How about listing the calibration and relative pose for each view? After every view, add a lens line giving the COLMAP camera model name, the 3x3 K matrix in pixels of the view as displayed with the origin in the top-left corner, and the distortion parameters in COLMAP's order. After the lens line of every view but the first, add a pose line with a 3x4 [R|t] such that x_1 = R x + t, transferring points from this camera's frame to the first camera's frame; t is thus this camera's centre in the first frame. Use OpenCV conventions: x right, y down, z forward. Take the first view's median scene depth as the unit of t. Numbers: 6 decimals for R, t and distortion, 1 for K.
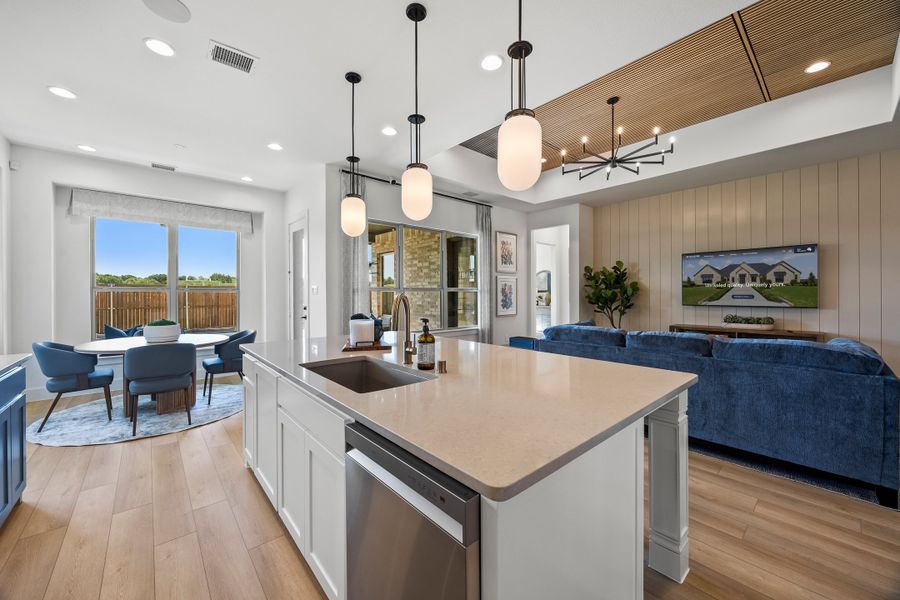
lens RADIAL K [[339.8, 0, 431.9], [0, 339.8, 297.9], [0, 0, 1]] dist [0.001618, -0.000006]
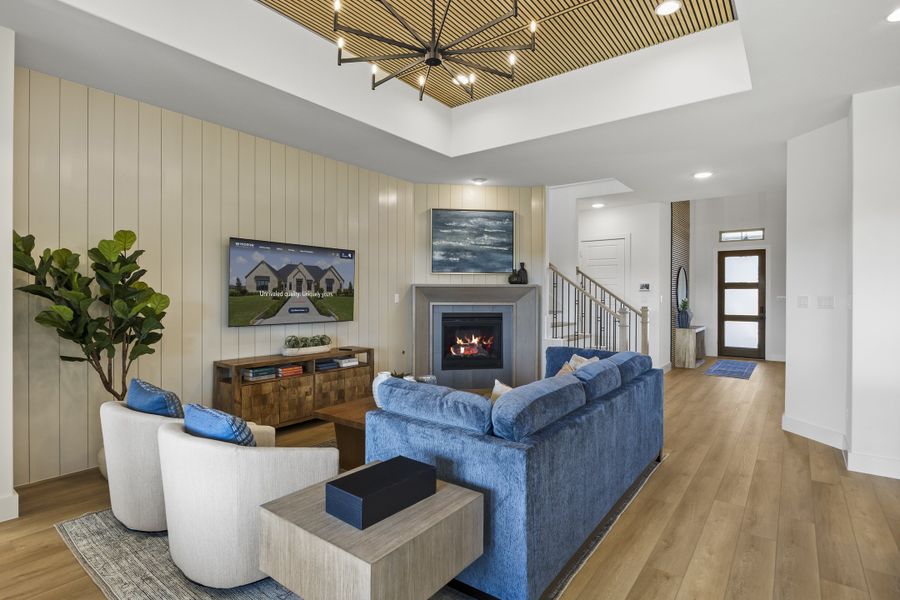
lens RADIAL K [[447.2, 0, 467.4], [0, 447.2, 296.7], [0, 0, 1]] dist [-0.000923, -0.000411]
pose [[-0.248121, -0.007113, 0.968703, -0.093215], [0.003605, 0.999959, 0.008266, -0.038365], [-0.968722, 0.005543, -0.248085, 0.875126]]
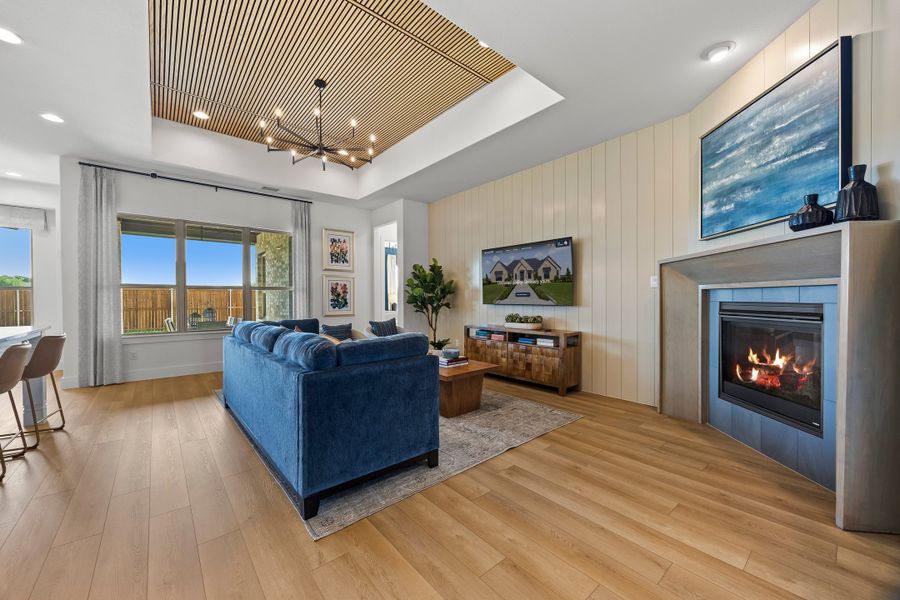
lens RADIAL K [[339.8, 0, 431.9], [0, 339.8, 297.9], [0, 0, 1]] dist [0.001618, -0.000006]
pose [[0.999899, -0.003059, -0.013893, 0.665289], [0.002953, 0.999966, -0.007666, 0.012060], [0.013916, 0.007624, 0.999874, 0.057723]]
